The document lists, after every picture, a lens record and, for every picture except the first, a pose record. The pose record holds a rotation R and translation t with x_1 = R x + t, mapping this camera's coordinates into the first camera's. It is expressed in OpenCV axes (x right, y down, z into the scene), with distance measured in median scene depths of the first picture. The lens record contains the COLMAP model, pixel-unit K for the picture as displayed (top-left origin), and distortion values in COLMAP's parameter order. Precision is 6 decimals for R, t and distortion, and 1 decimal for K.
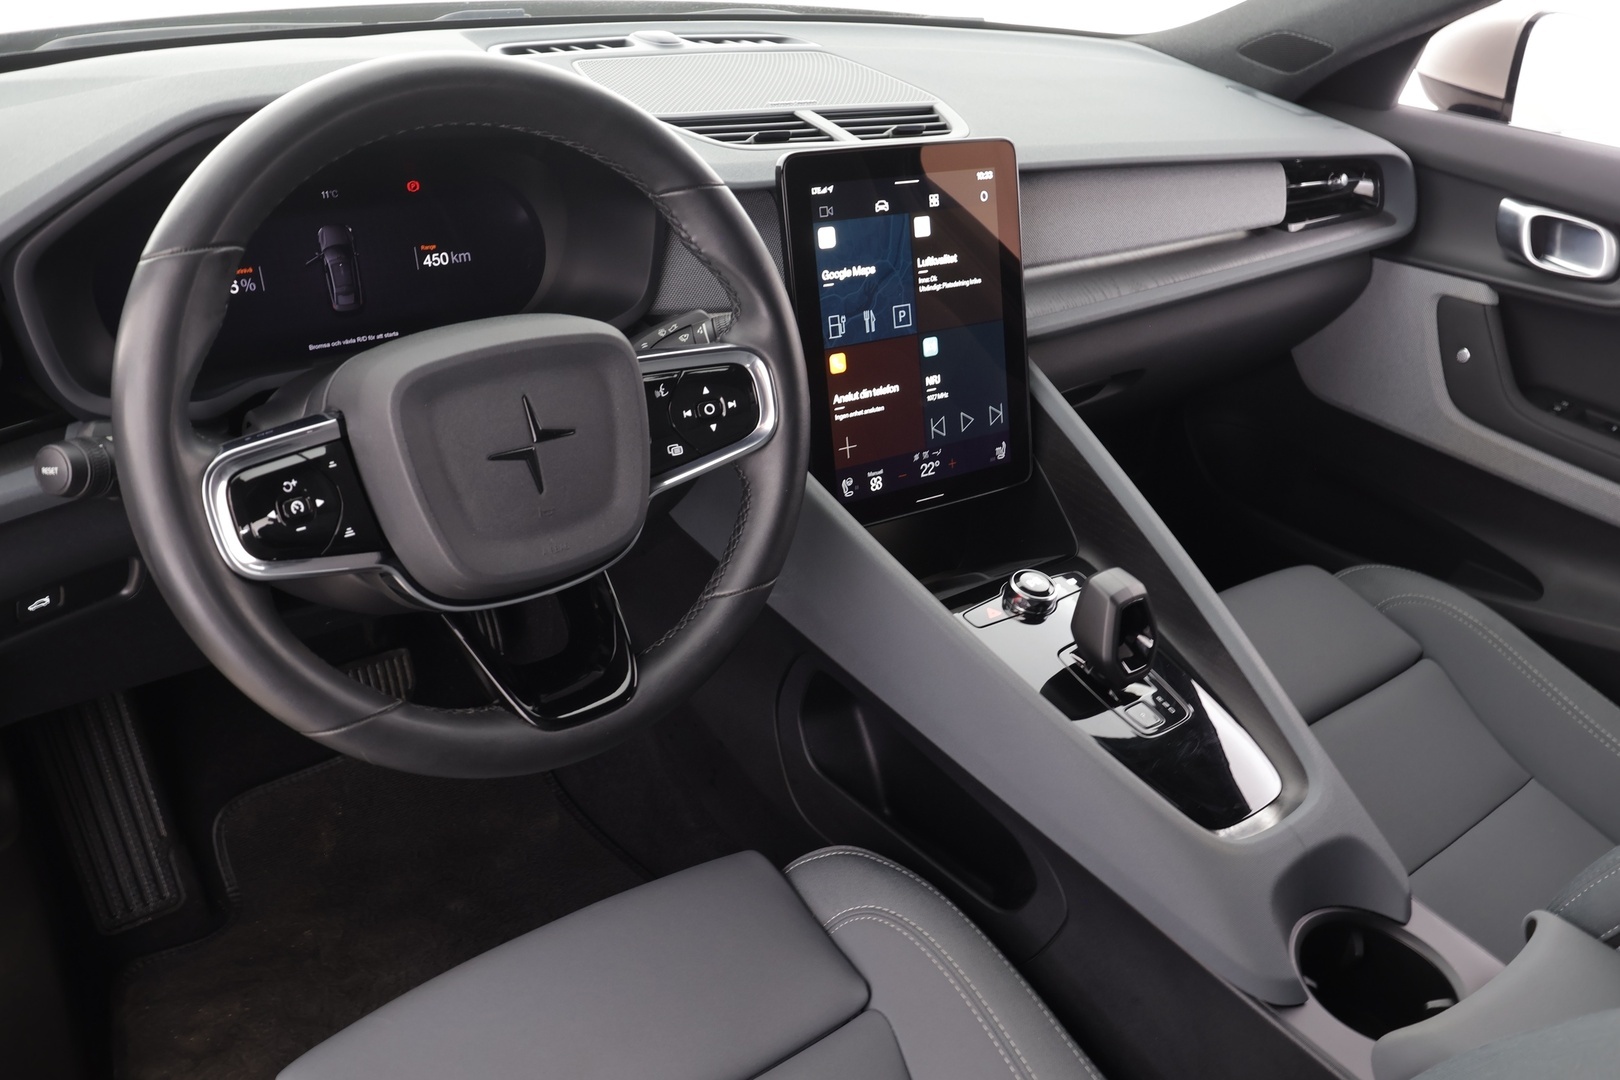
lens RADIAL K [[1286.4, 0, 810.0], [0, 1286.4, 540.0], [0, 0, 1]] dist [0.001811, 0.001052]
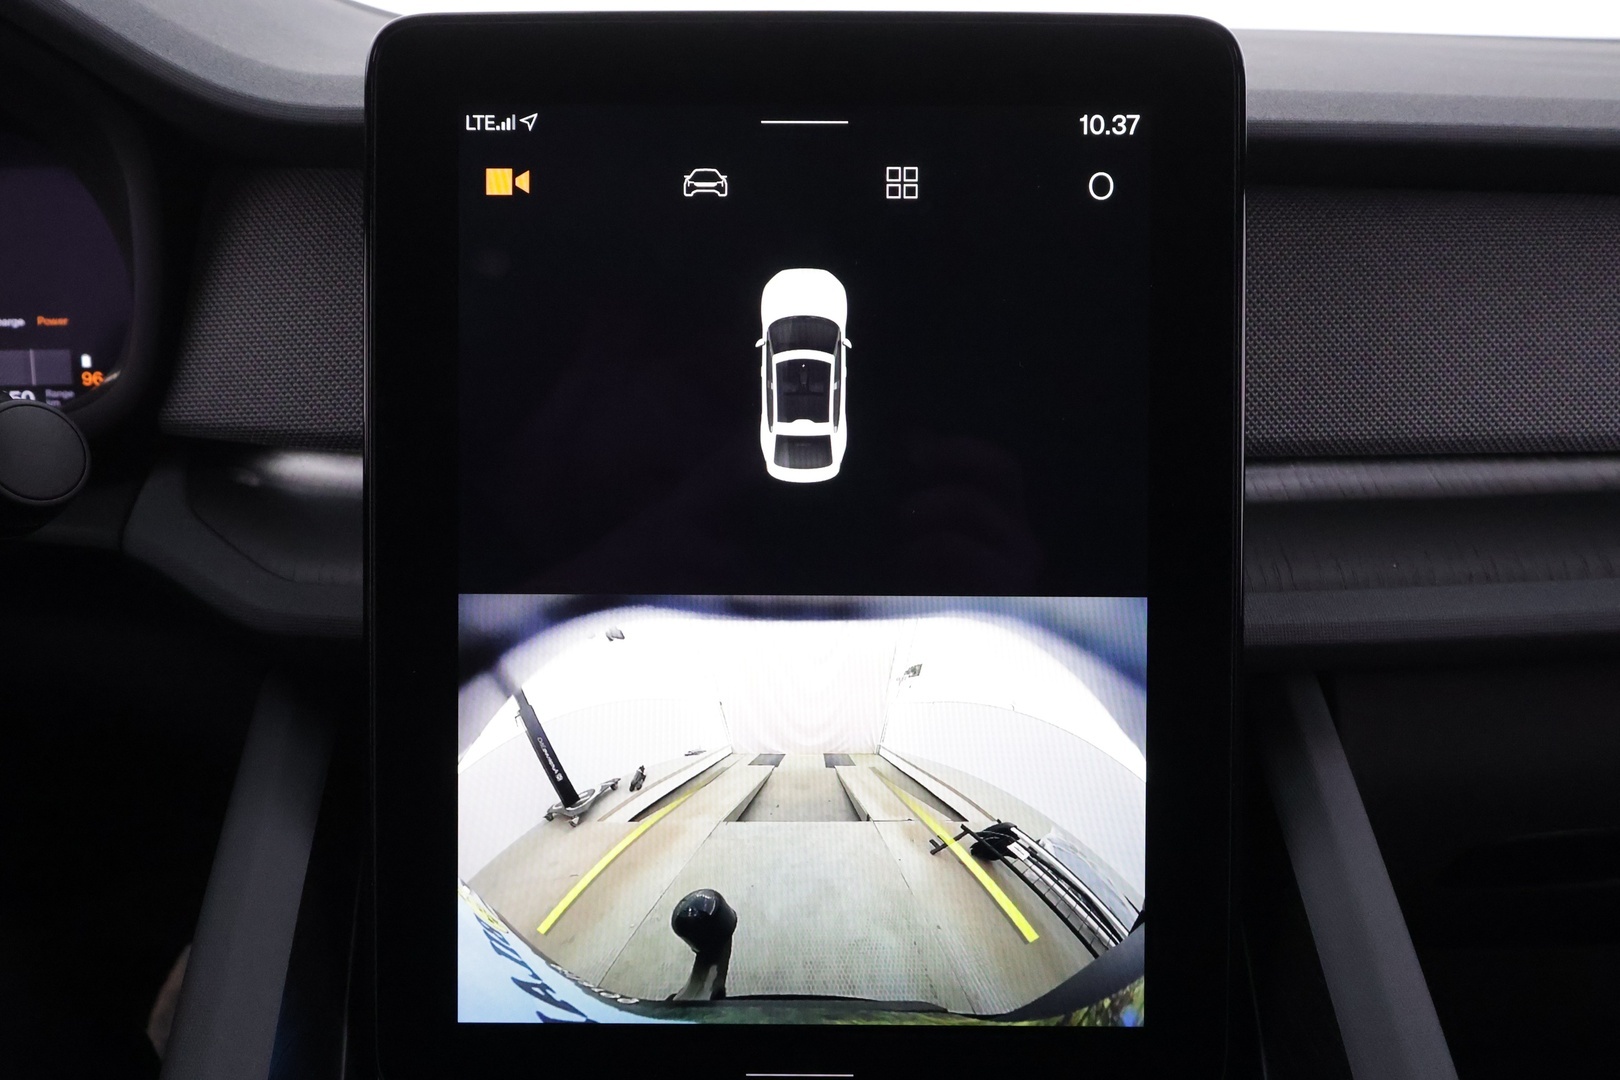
lens RADIAL K [[1286.8, 0, 810.0], [0, 1286.8, 540.0], [0, 0, 1]] dist [-0.001324, 0.005219]
pose [[0.821131, 0.104519, -0.561087, 0.276764], [-0.221644, 0.964327, -0.144734, -0.121981], [0.525944, 0.243208, 0.815005, 0.745021]]
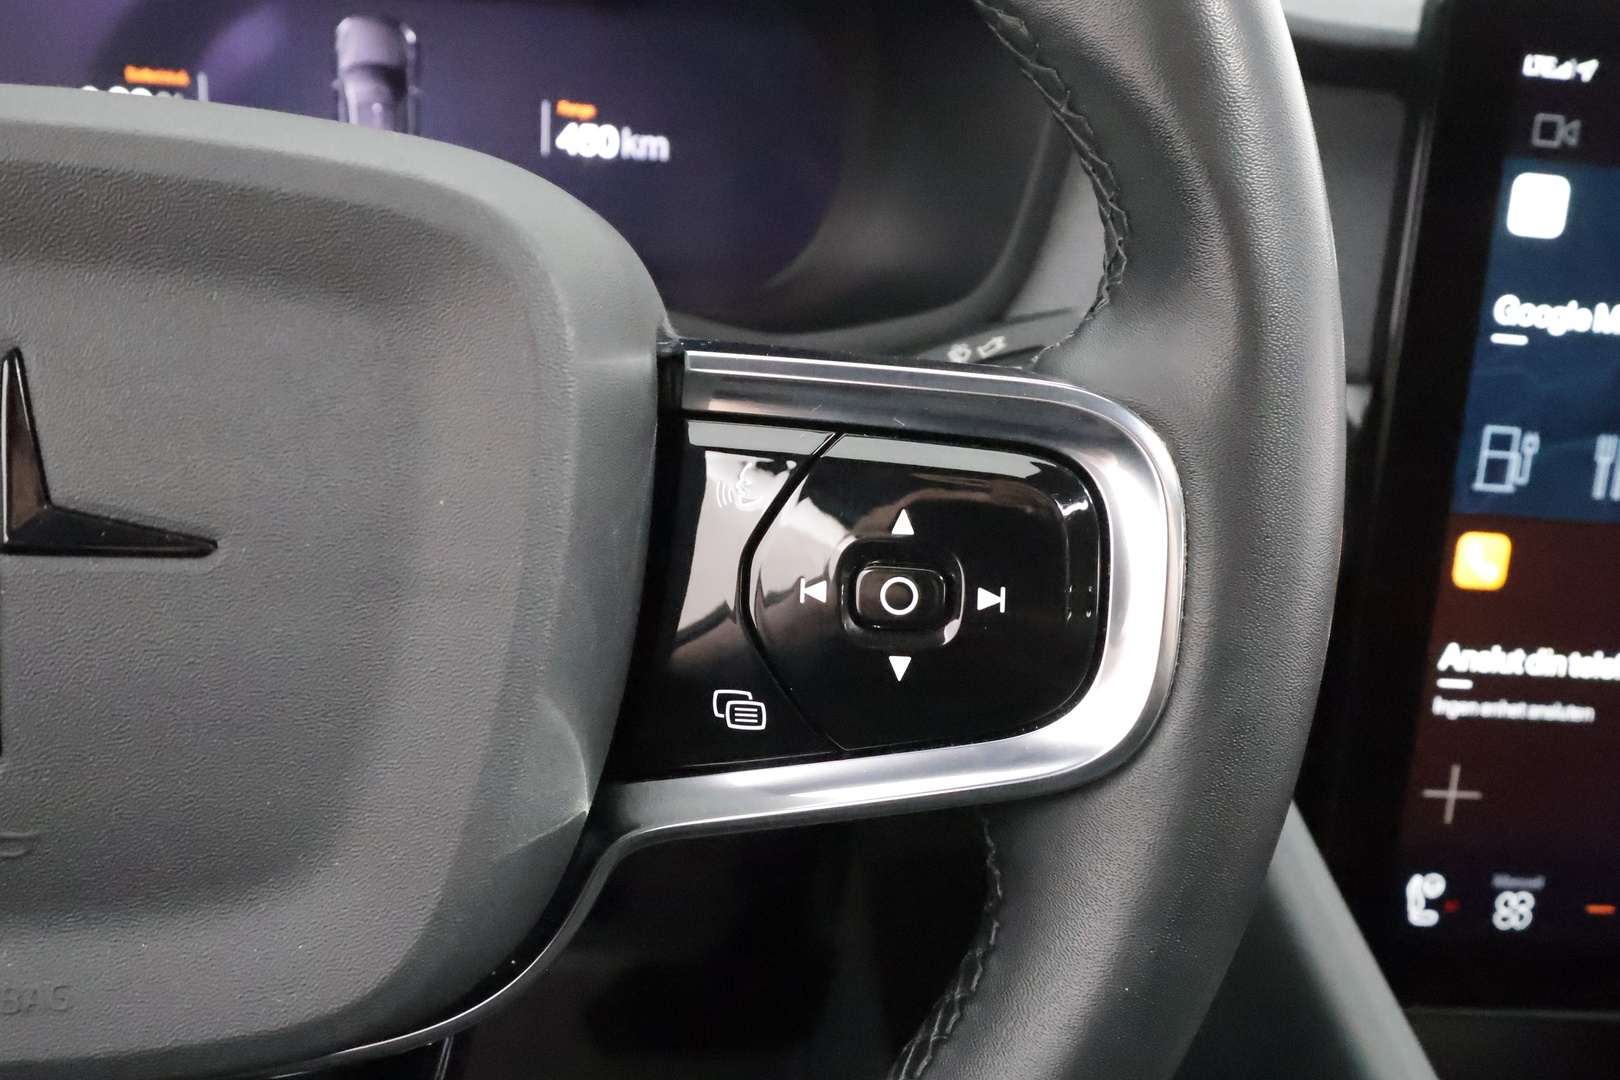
lens RADIAL K [[1286.4, 0, 810.0], [0, 1286.4, 540.0], [0, 0, 1]] dist [0.001811, 0.001052]
pose [[0.870324, 0.230088, -0.435426, 0.013486], [-0.274353, 0.960768, -0.040684, -0.076309], [0.408983, 0.154869, 0.899305, 0.594440]]
